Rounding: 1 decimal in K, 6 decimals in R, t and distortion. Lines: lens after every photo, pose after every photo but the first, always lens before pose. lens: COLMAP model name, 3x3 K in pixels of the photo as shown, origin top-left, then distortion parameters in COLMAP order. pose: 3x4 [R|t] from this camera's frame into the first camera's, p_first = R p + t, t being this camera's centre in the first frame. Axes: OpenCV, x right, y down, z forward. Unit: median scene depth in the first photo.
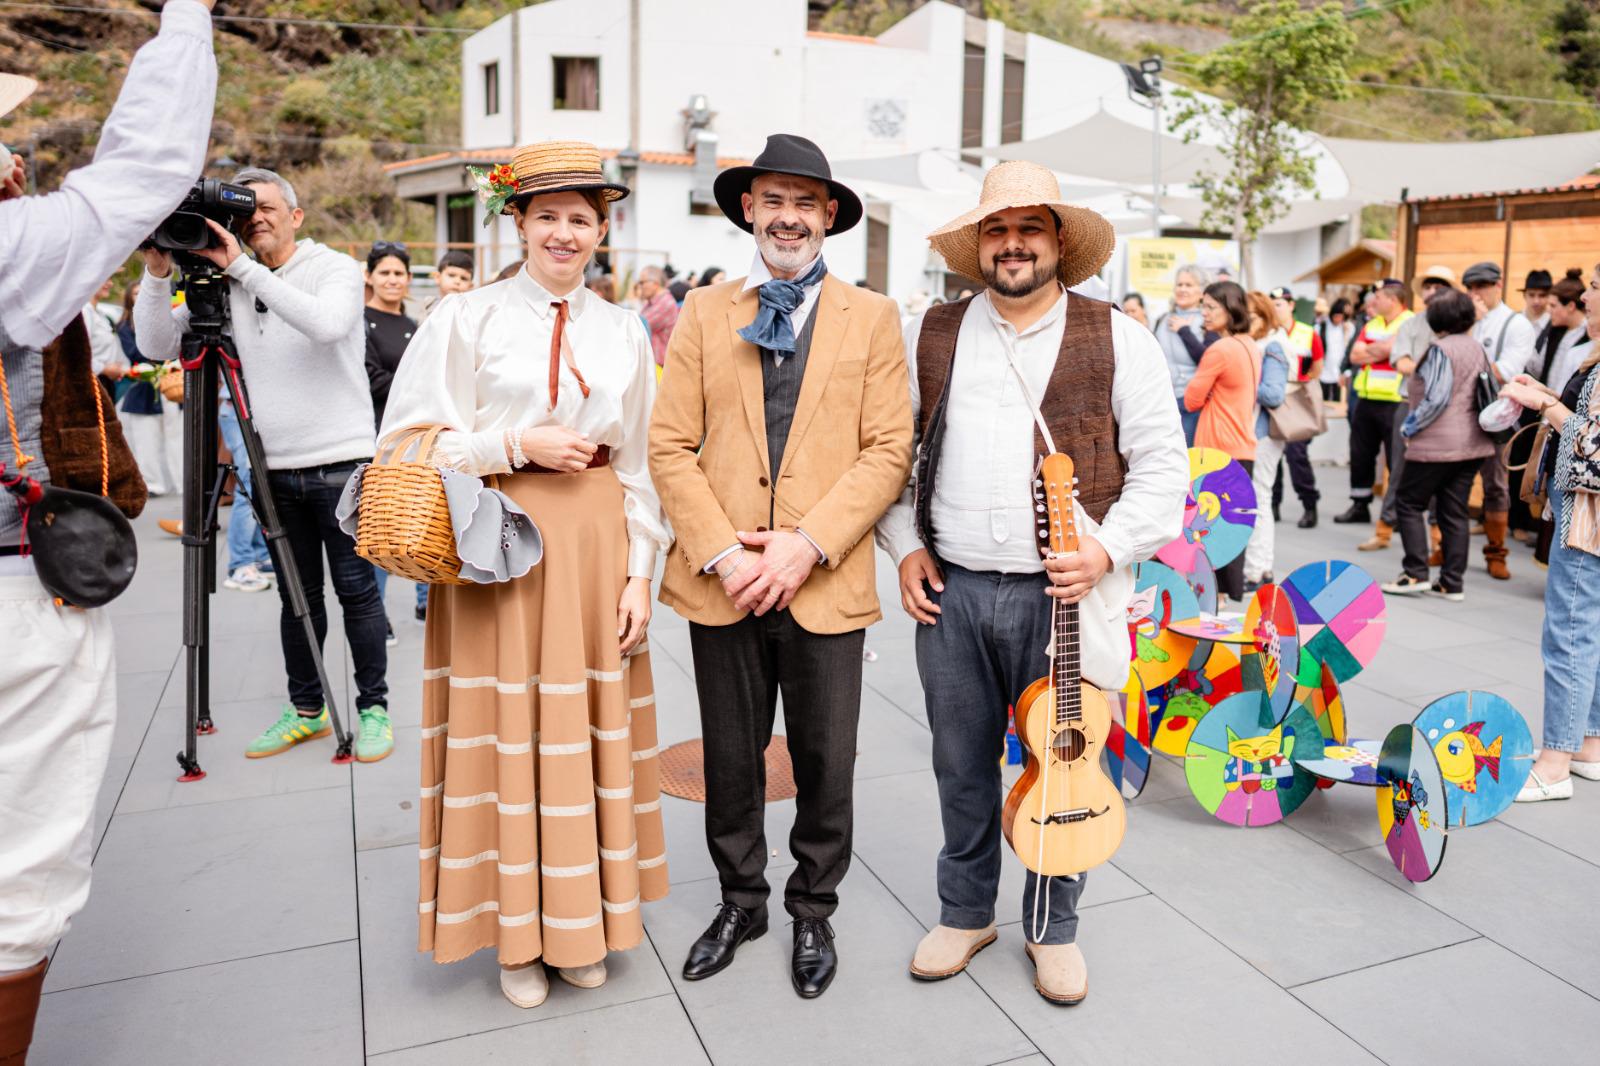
lens RADIAL K [[1306.7, 0, 800.0], [0, 1306.7, 533.0], [0, 0, 1]] dist [-0.045385, 0.009797]
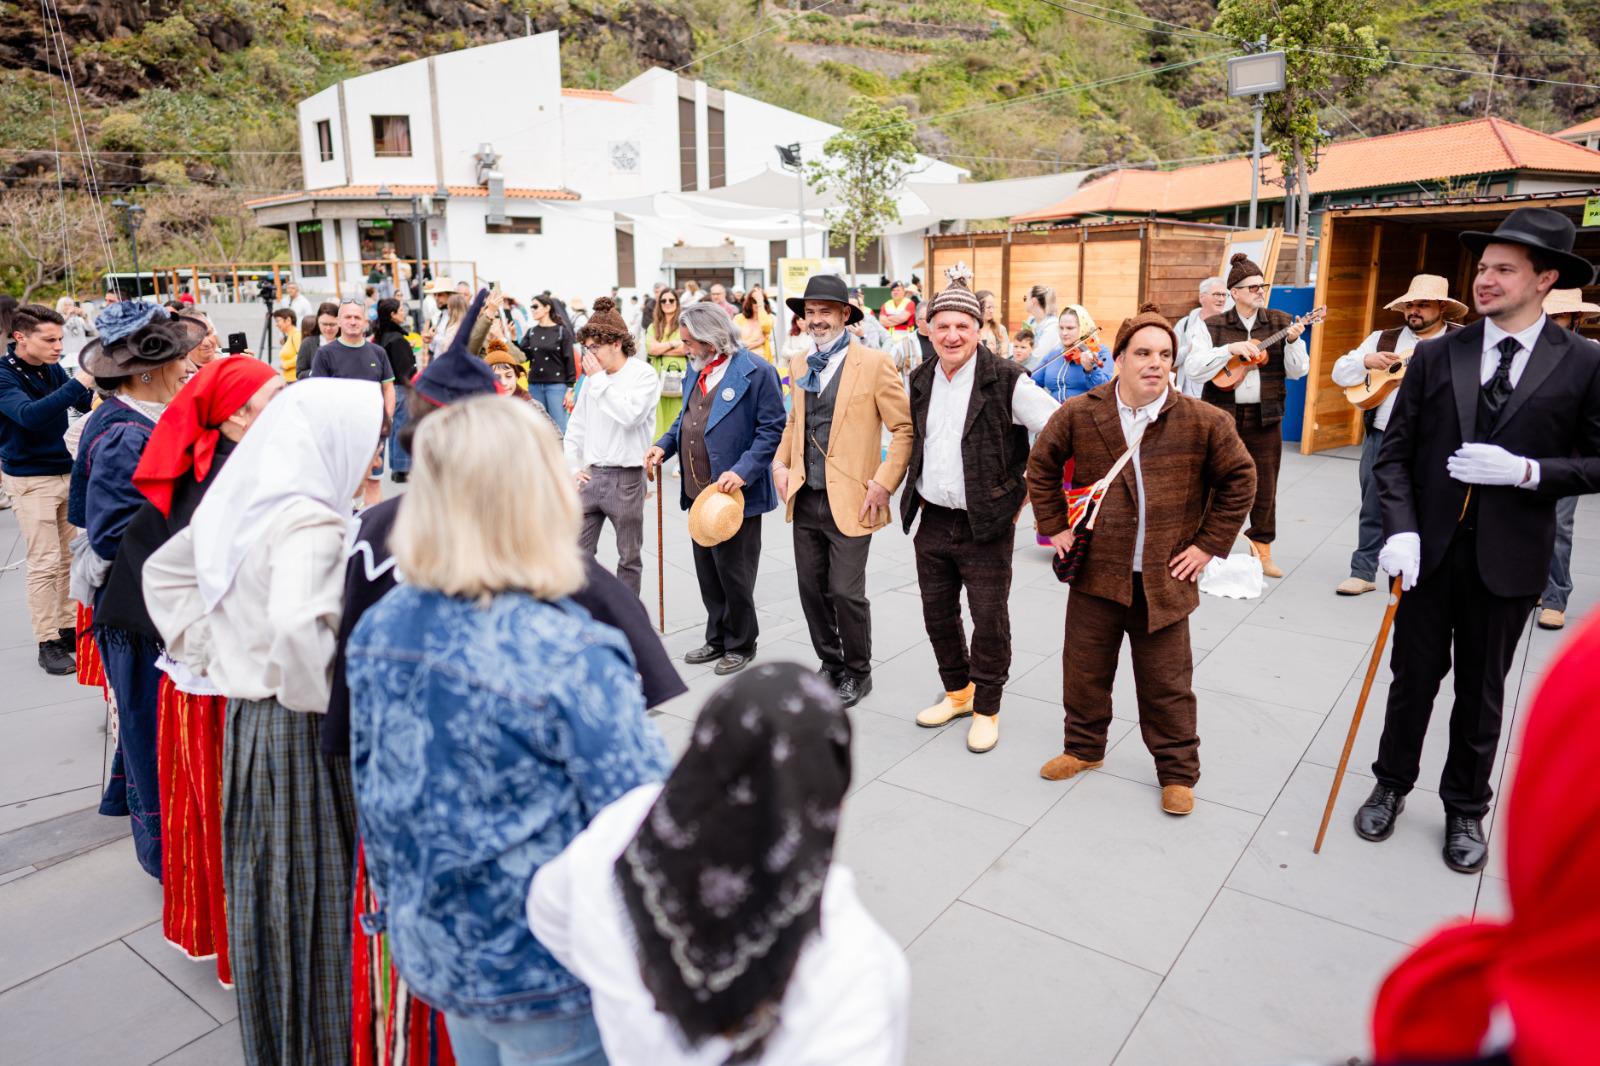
lens RADIAL K [[1306.7, 0, 800.0], [0, 1306.7, 533.0], [0, 0, 1]] dist [-0.045385, 0.009797]
pose [[0.978955, -0.071494, 0.191142, -0.029519], [0.066465, 0.997256, 0.032602, 0.029978], [-0.192949, -0.019212, 0.981021, -0.260354]]
